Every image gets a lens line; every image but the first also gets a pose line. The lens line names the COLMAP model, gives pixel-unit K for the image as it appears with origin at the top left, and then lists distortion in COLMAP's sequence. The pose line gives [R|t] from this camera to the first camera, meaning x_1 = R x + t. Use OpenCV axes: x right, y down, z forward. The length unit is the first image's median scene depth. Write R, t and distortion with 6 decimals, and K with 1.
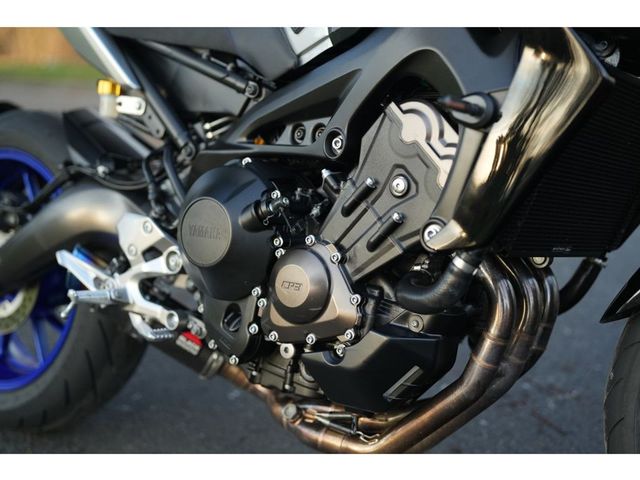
lens RADIAL K [[884.0, 0, 321.9], [0, 884.0, 235.1], [0, 0, 1]] dist [0.060072, 0.000000]
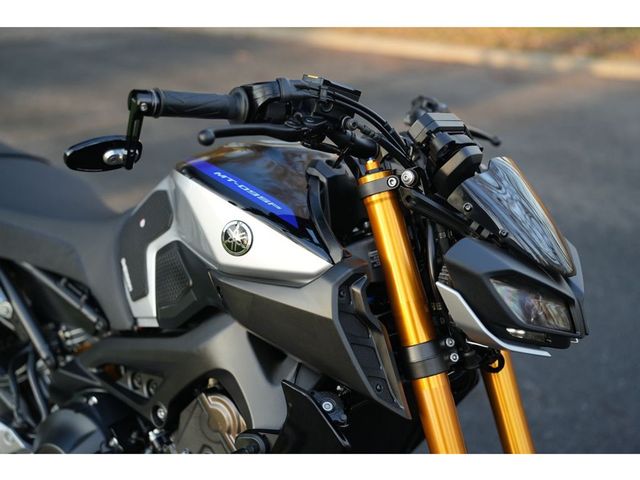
lens RADIAL K [[884.0, 0, 318.5], [0, 884.0, 242.3], [0, 0, 1]] dist [0.060072, 0.000000]
pose [[0.998668, 0.015304, 0.049274, 0.156271], [-0.022415, 0.988857, 0.147171, -0.480681], [-0.046473, -0.148079, 0.987883, -0.153255]]
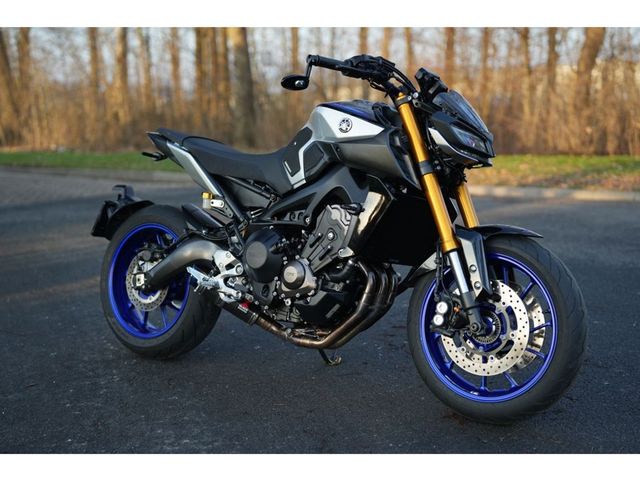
lens RADIAL K [[884.0, 0, 320.3], [0, 884.0, 237.3], [0, 0, 1]] dist [0.060072, 0.000000]
pose [[0.999850, 0.000152, 0.017312, 0.008447], [0.001318, 0.996394, -0.084842, 0.156748], [-0.017262, 0.084852, 0.996244, -1.482438]]
